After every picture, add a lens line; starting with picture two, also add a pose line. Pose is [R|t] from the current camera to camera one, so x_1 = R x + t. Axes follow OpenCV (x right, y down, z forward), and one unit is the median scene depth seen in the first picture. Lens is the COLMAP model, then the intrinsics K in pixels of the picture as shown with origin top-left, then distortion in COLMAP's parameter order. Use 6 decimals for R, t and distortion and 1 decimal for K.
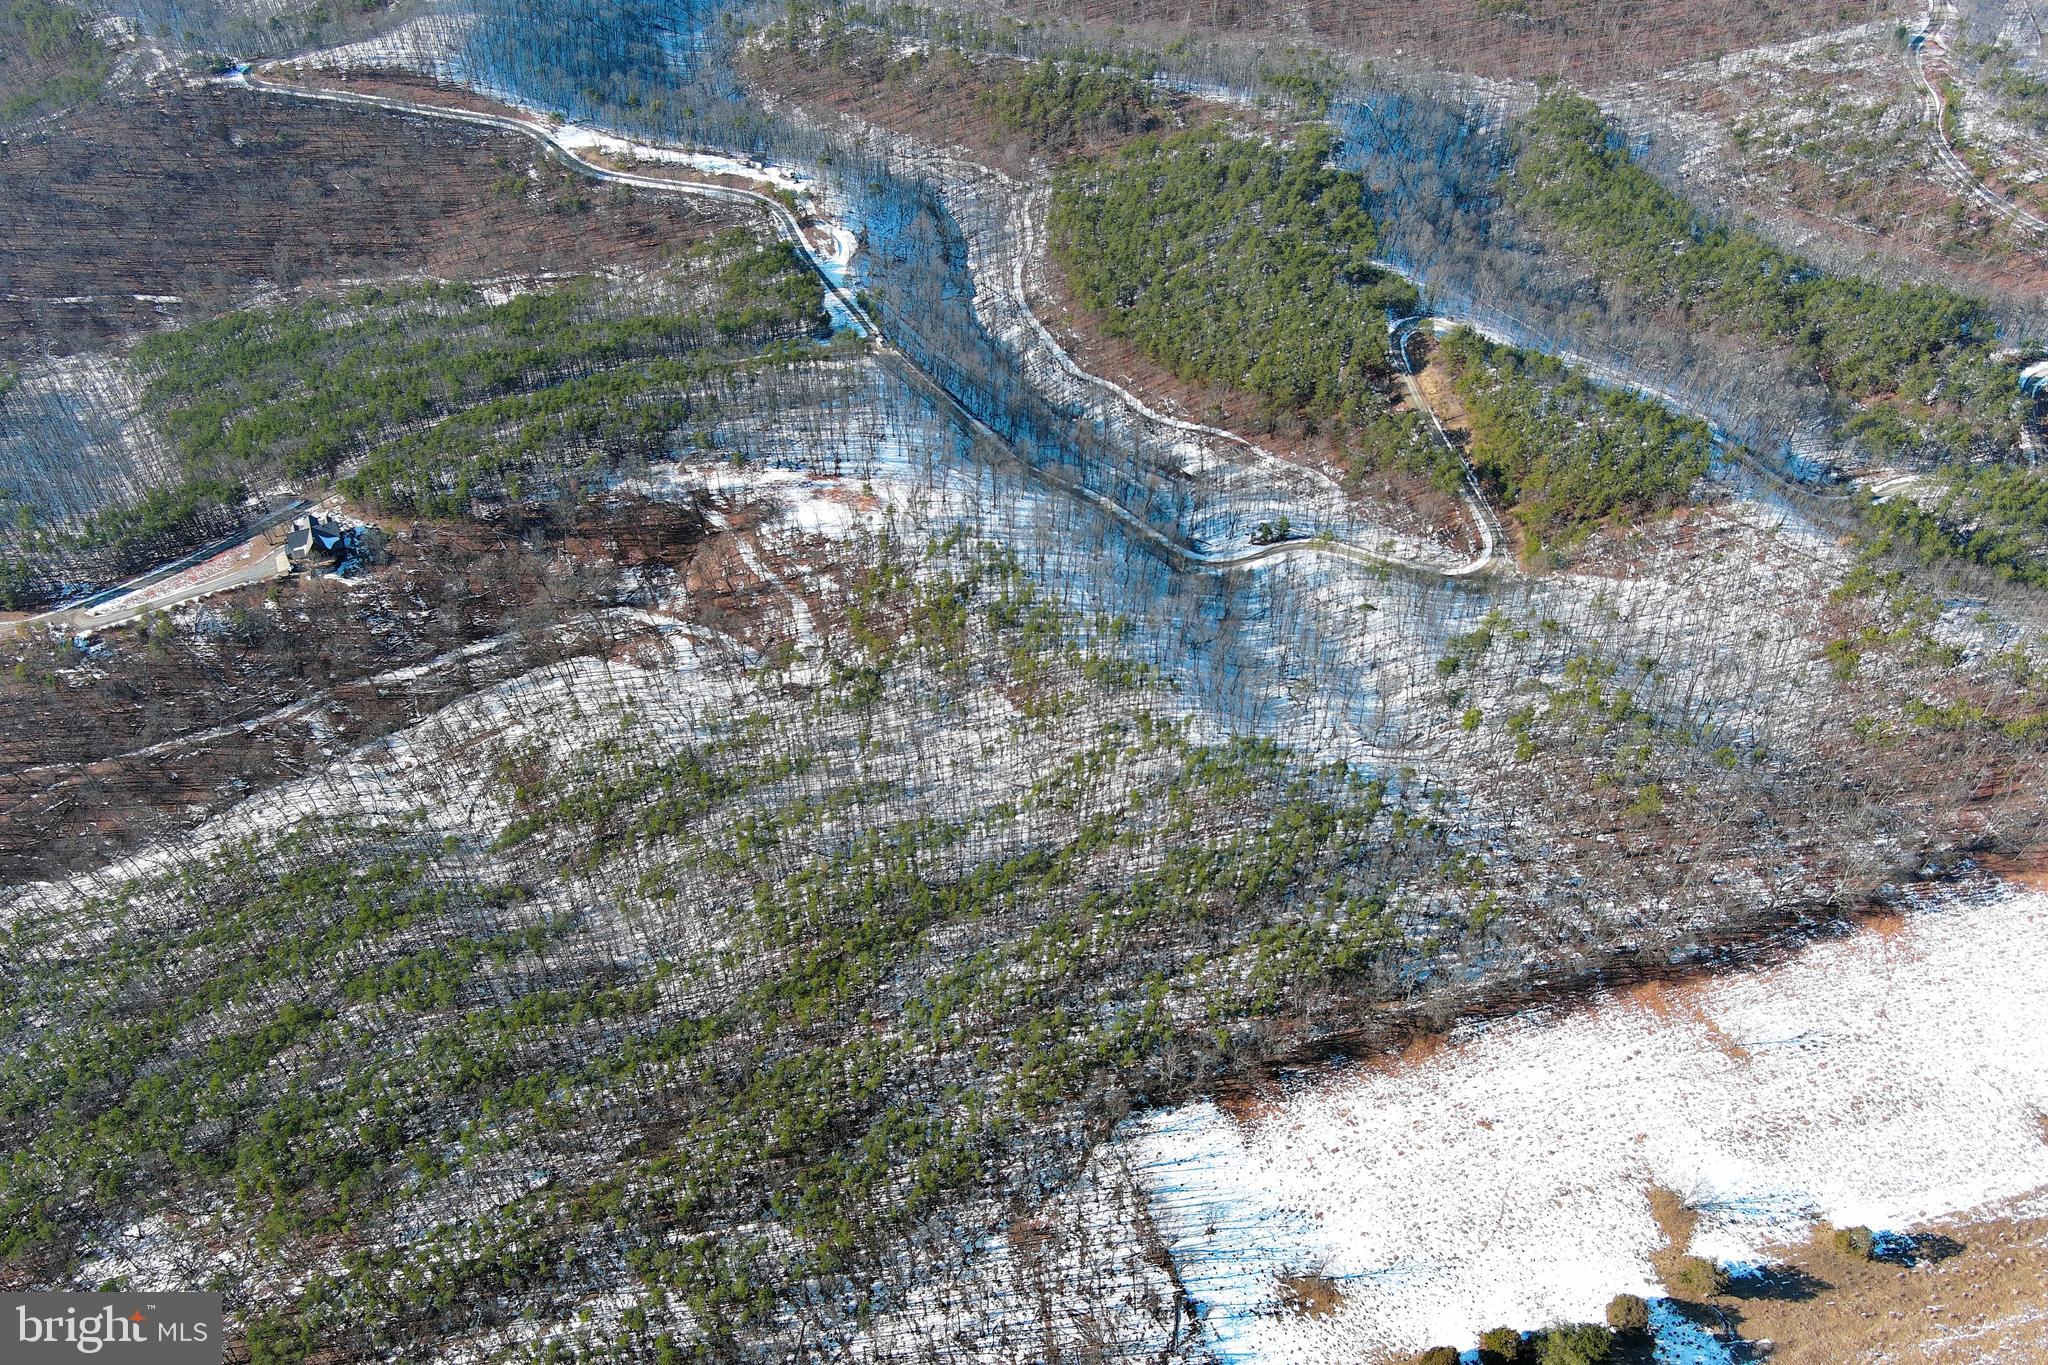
lens RADIAL K [[1582.8, 0, 1025.5], [0, 1582.8, 680.0], [0, 0, 1]] dist [0.024785, -0.049393]
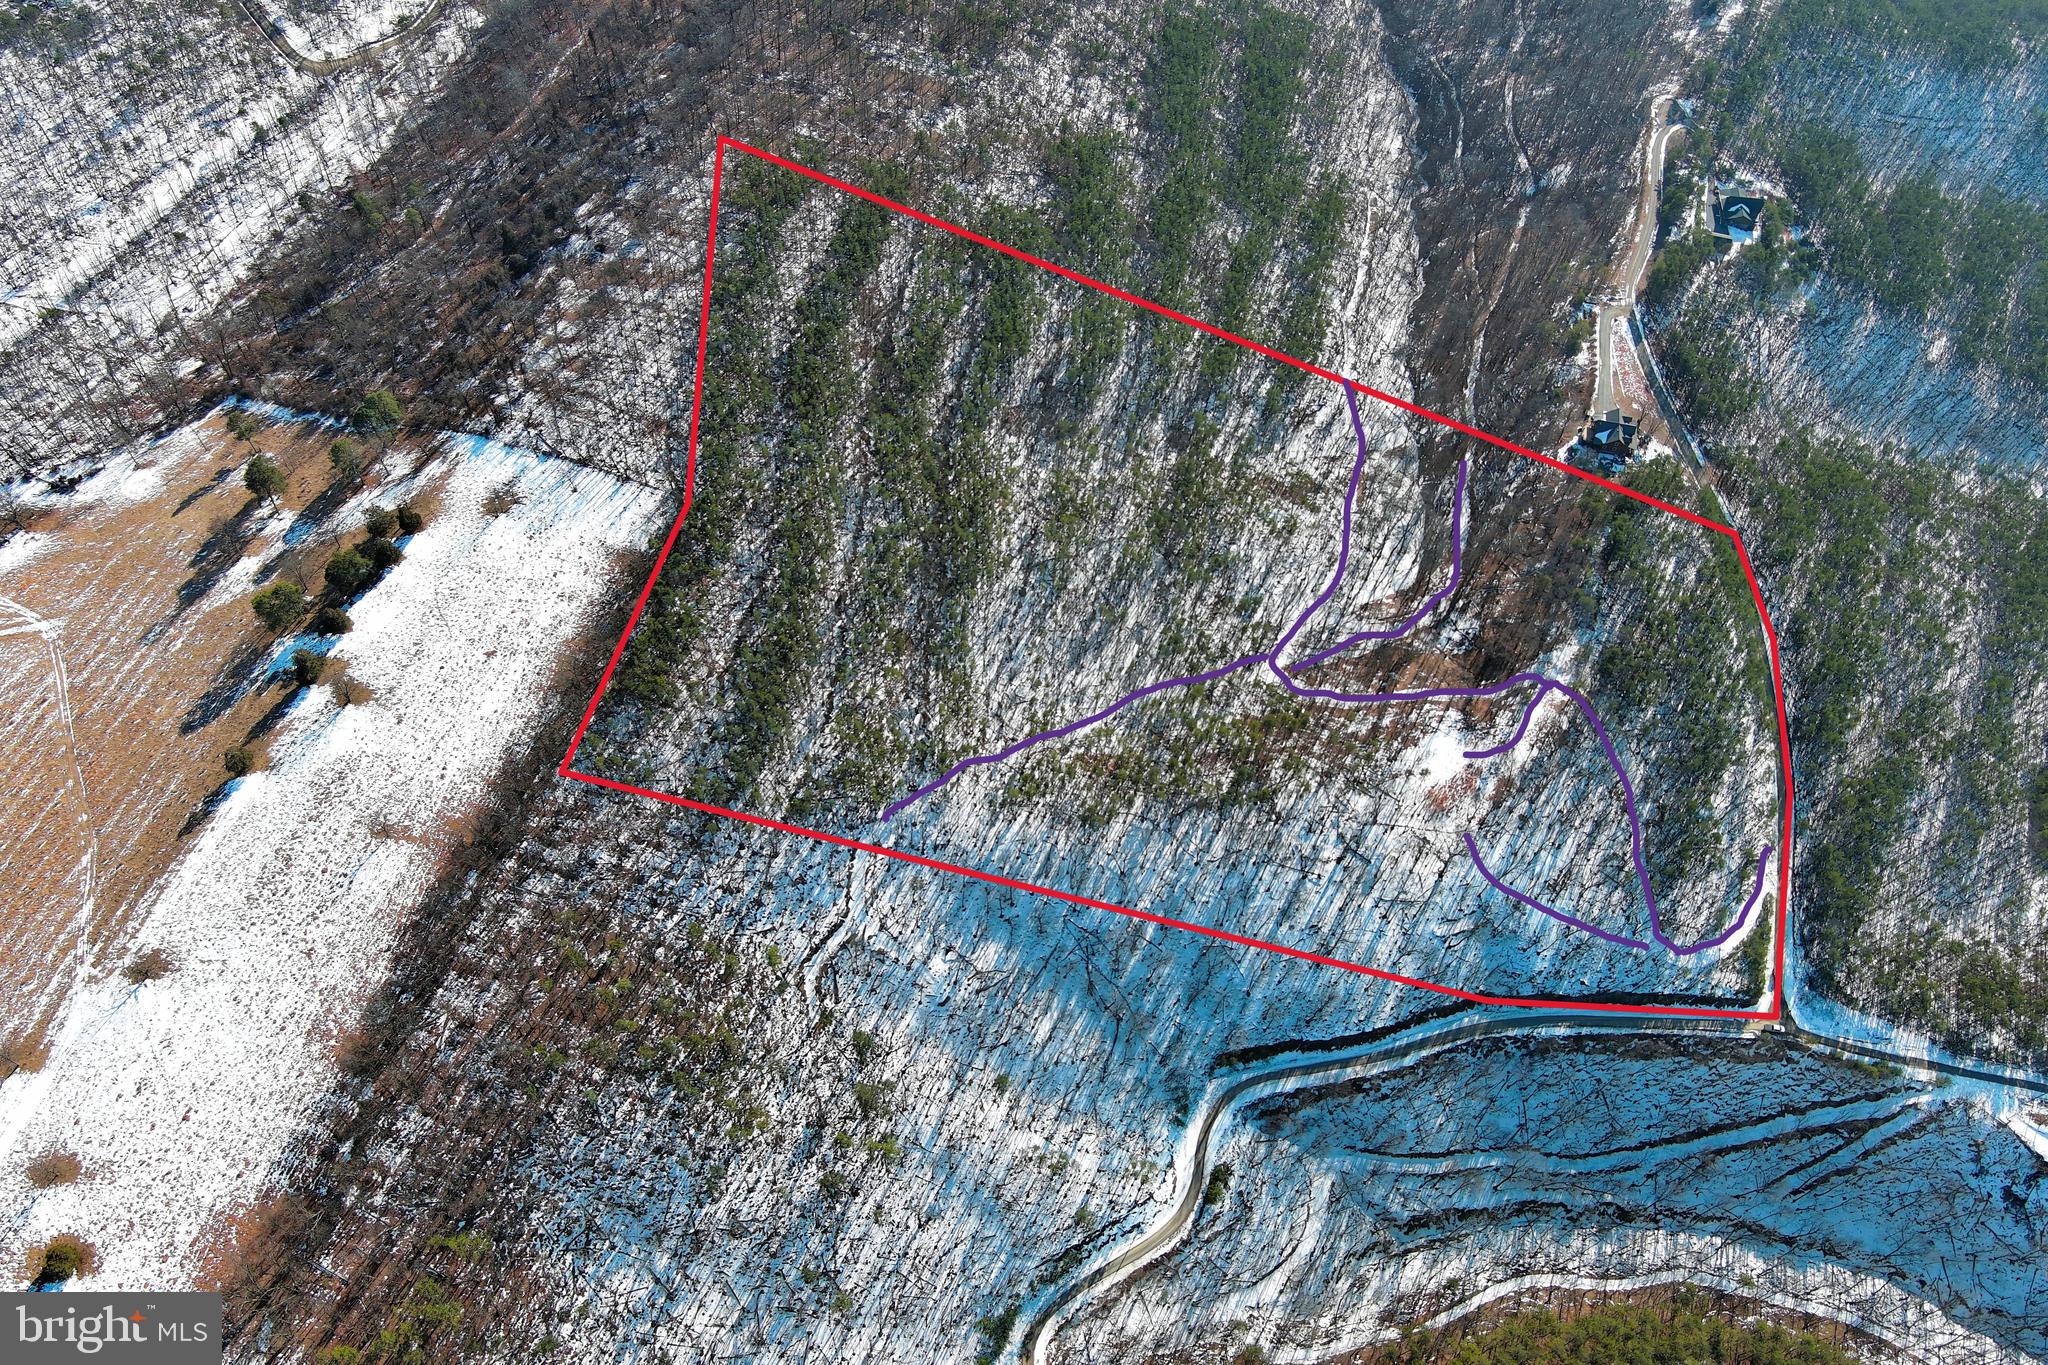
lens RADIAL K [[1583.2, 0, 1027.7], [0, 1583.2, 685.6], [0, 0, 1]] dist [0.013489, -0.025503]
pose [[-0.563510, 0.686079, -0.460166, 0.416618], [-0.645515, -0.018077, 0.763533, -0.659887], [0.515526, 0.727303, 0.453061, 0.388678]]
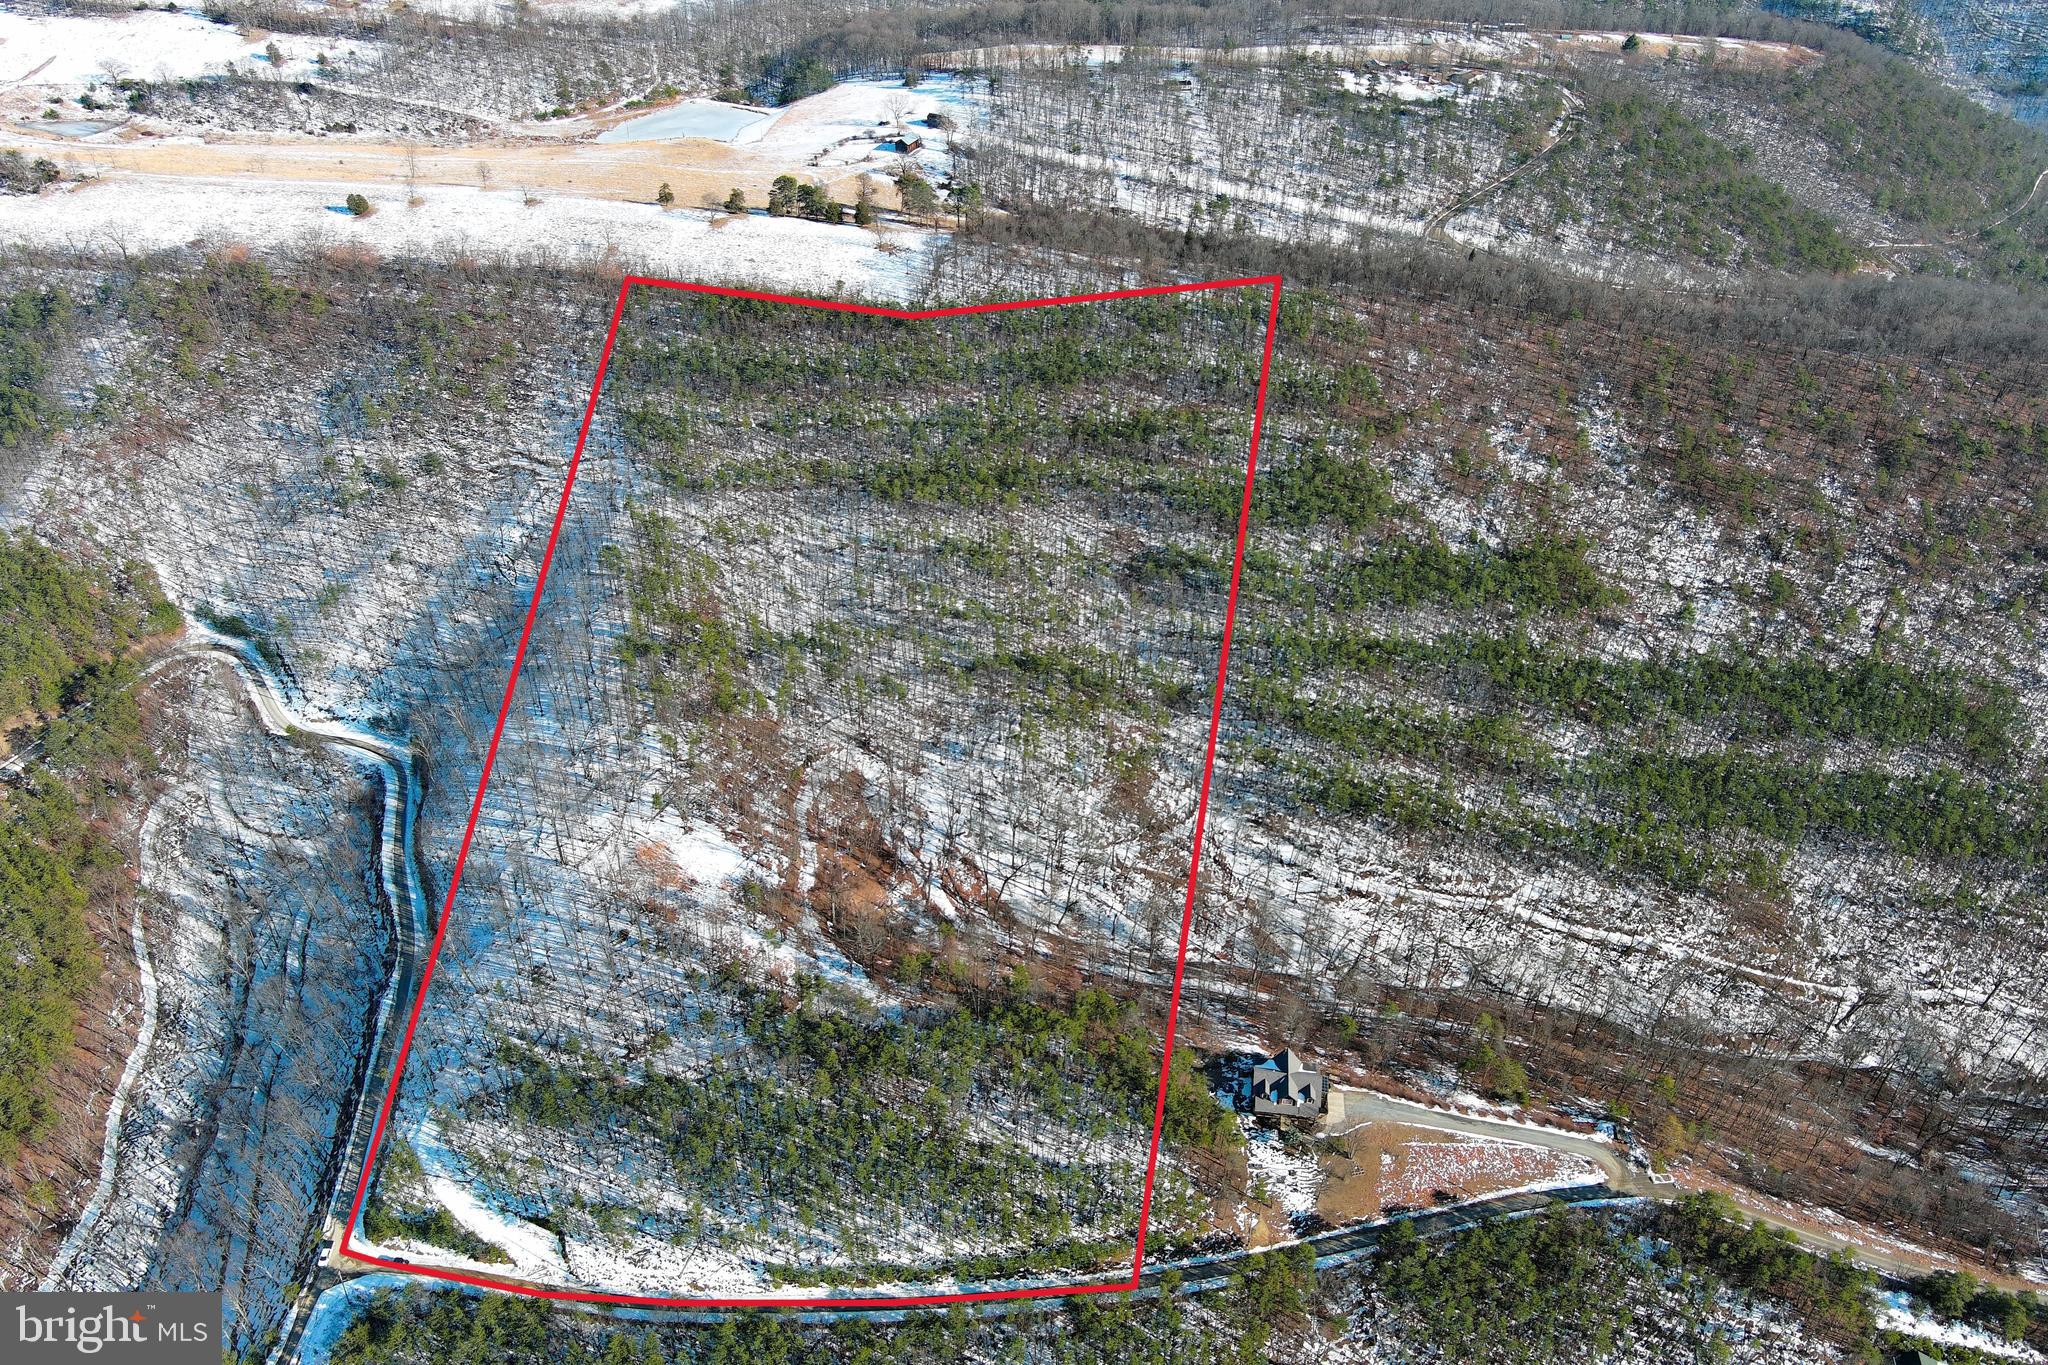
lens RADIAL K [[1585.1, 0, 1026.7], [0, 1585.1, 680.0], [0, 0, 1]] dist [0.008214, -0.012418]
pose [[-0.866425, -0.310687, 0.390872, -0.546439], [0.368160, 0.131298, 0.920445, -0.784422], [-0.337291, 0.941400, 0.000622, 0.833387]]
